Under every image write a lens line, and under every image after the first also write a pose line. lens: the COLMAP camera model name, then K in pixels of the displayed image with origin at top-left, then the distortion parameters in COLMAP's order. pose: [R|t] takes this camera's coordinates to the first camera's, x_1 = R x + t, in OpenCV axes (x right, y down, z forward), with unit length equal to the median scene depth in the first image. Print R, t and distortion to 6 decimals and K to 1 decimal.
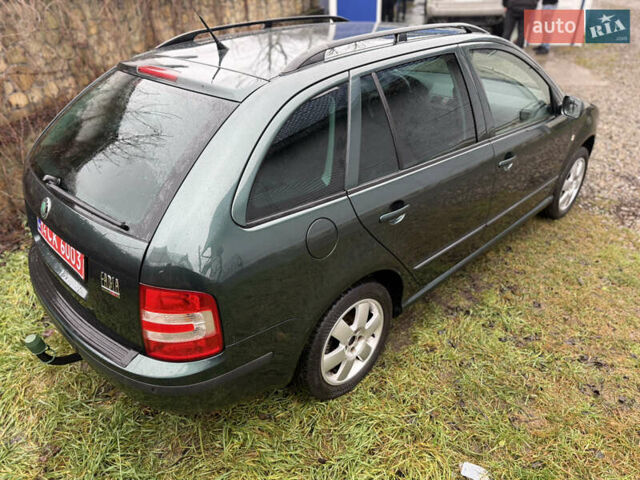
lens RADIAL K [[462.6, 0, 308.0], [0, 462.6, 239.6], [0, 0, 1]] dist [0.058163, -0.055449]
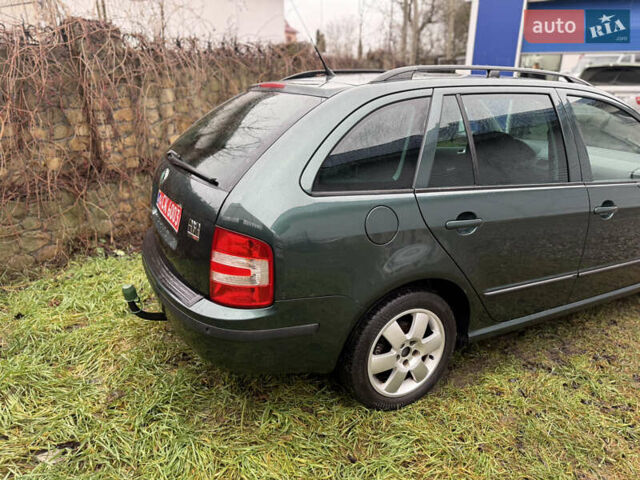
lens RADIAL K [[462.6, 0, 308.0], [0, 462.6, 239.6], [0, 0, 1]] dist [0.058163, -0.055449]
pose [[0.956261, 0.136441, -0.258747, 0.120086], [-0.187095, 0.965247, -0.182466, 0.209621], [0.224858, 0.222895, 0.948555, -0.034604]]
